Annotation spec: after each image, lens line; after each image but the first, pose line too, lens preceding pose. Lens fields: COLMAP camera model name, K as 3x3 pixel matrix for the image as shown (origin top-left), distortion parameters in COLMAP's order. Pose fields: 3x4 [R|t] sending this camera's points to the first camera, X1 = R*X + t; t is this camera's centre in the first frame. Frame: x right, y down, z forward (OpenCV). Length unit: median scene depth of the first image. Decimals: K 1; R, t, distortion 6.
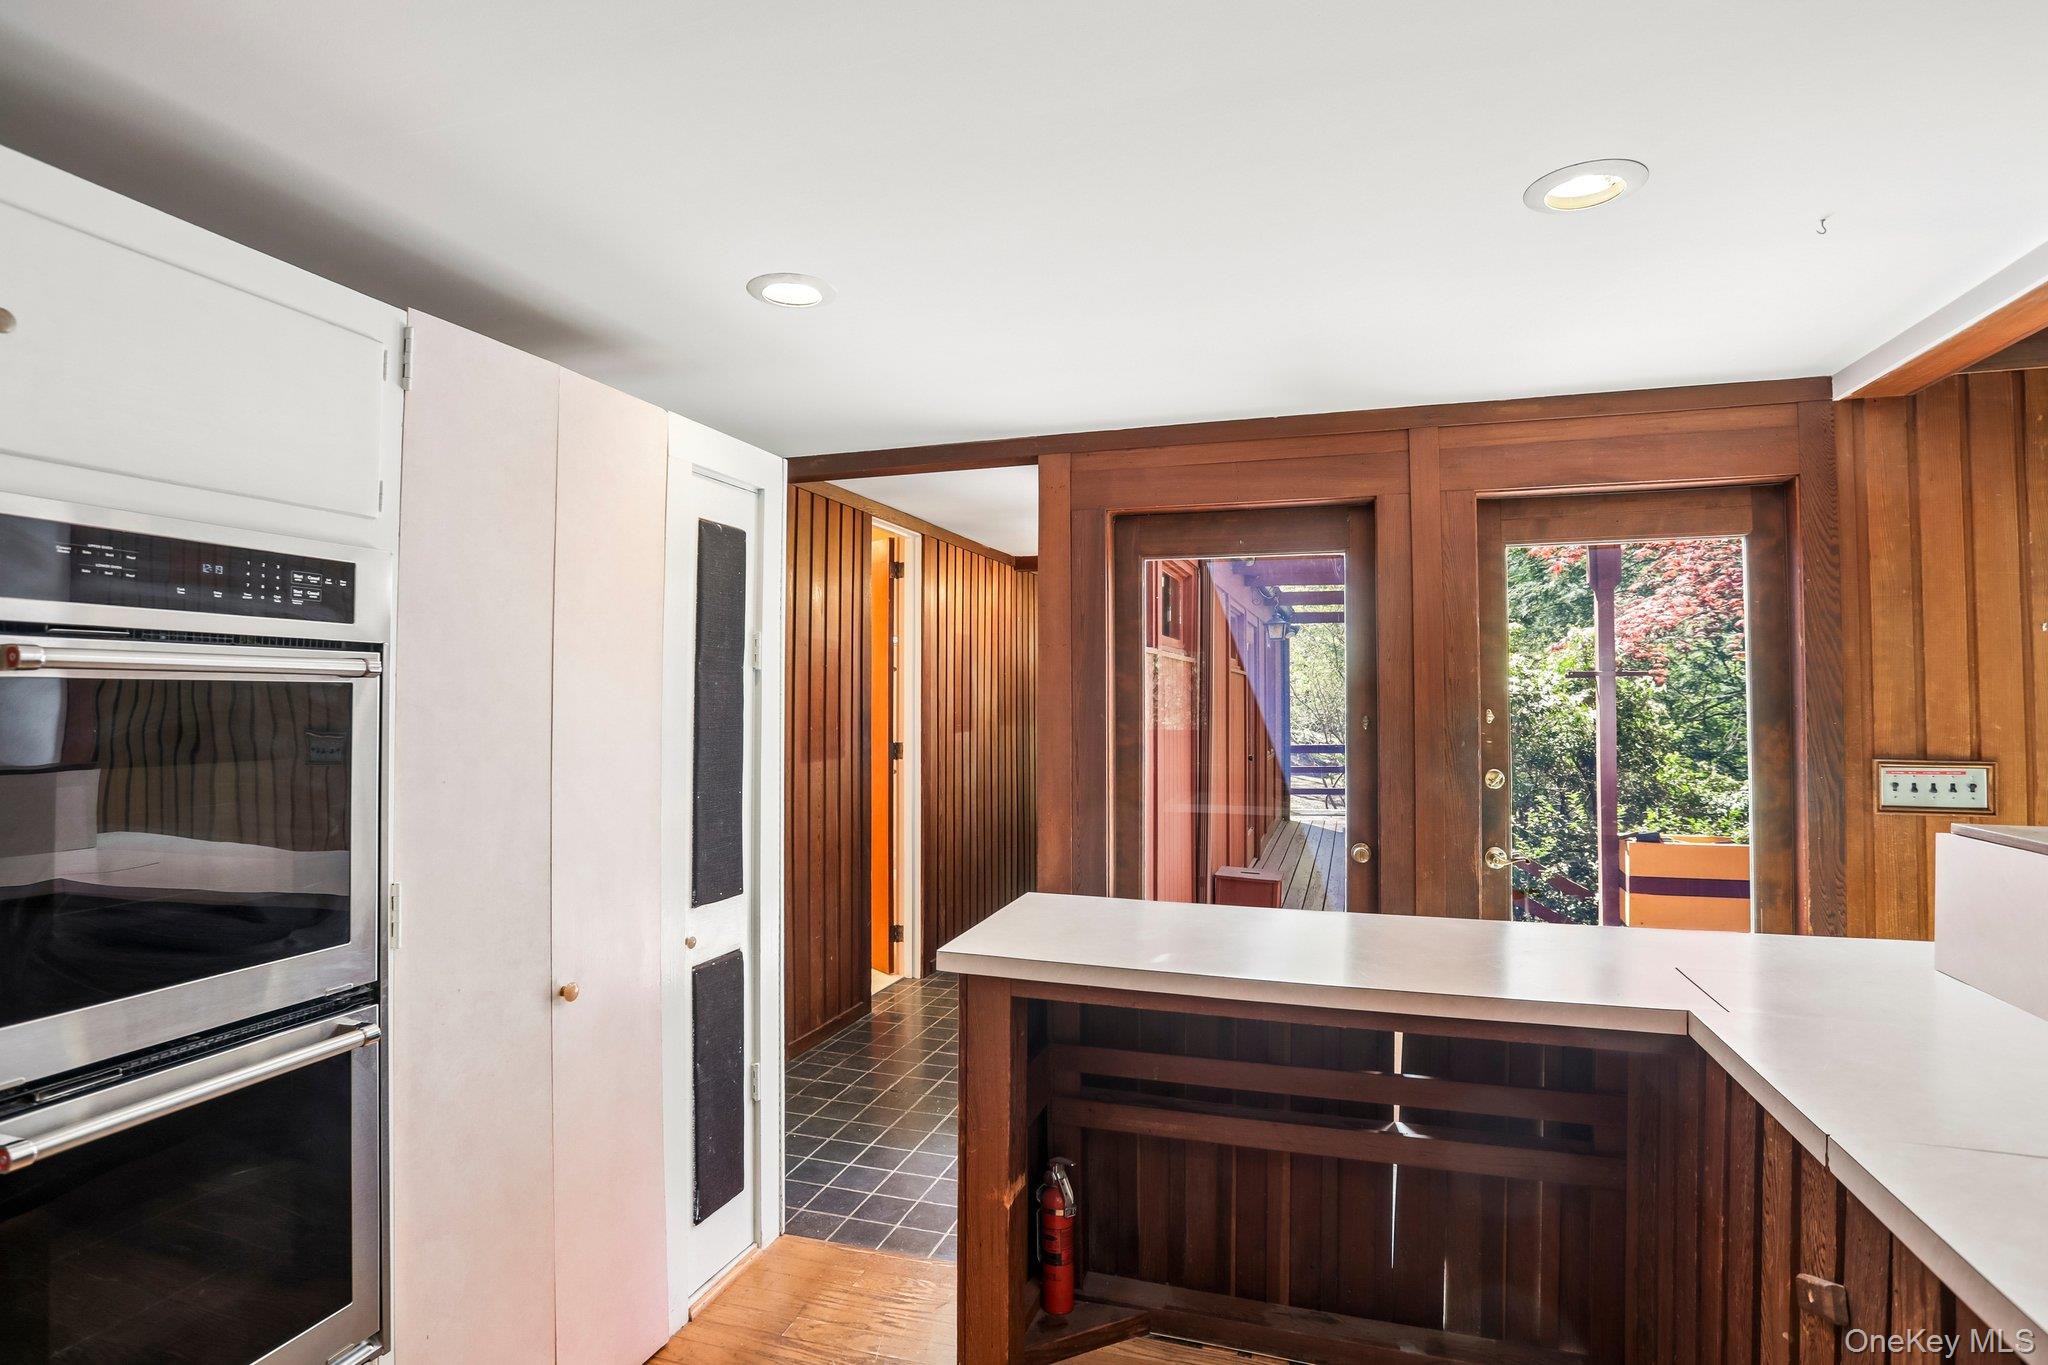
lens RADIAL K [[988.3, 0, 1018.2], [0, 988.3, 678.5], [0, 0, 1]] dist [-0.069540, 0.022982]
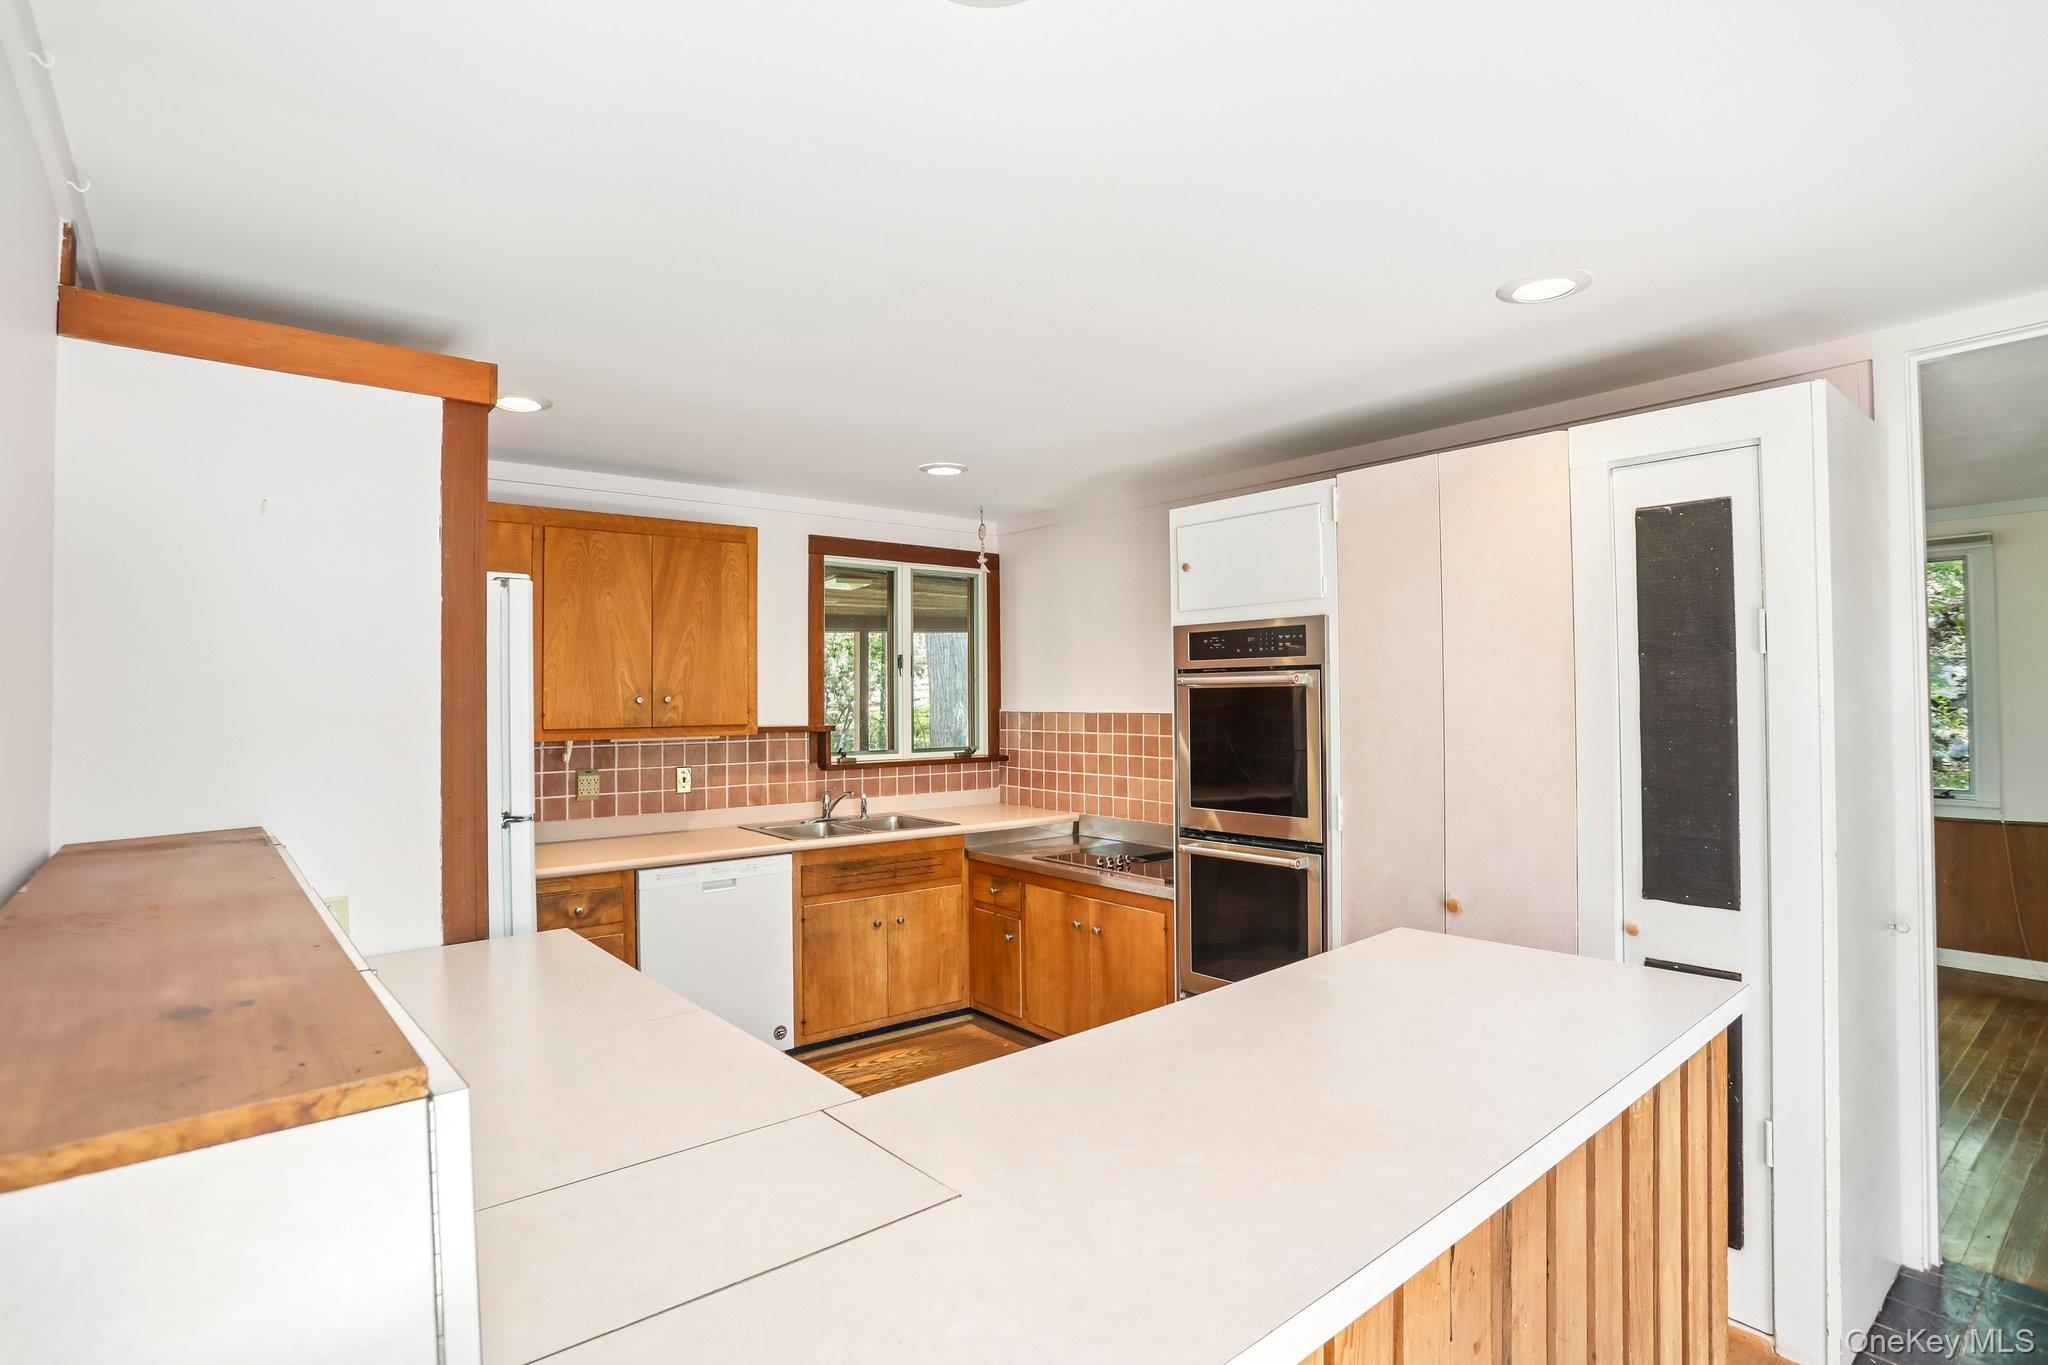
lens RADIAL K [[988.3, 0, 1018.2], [0, 988.3, 678.5], [0, 0, 1]] dist [-0.069540, 0.022982]
pose [[-0.484886, -0.012889, -0.874482, 1.053454], [0.029206, 0.999095, -0.030920, 0.026868], [0.874089, -0.040532, -0.484071, 1.140799]]
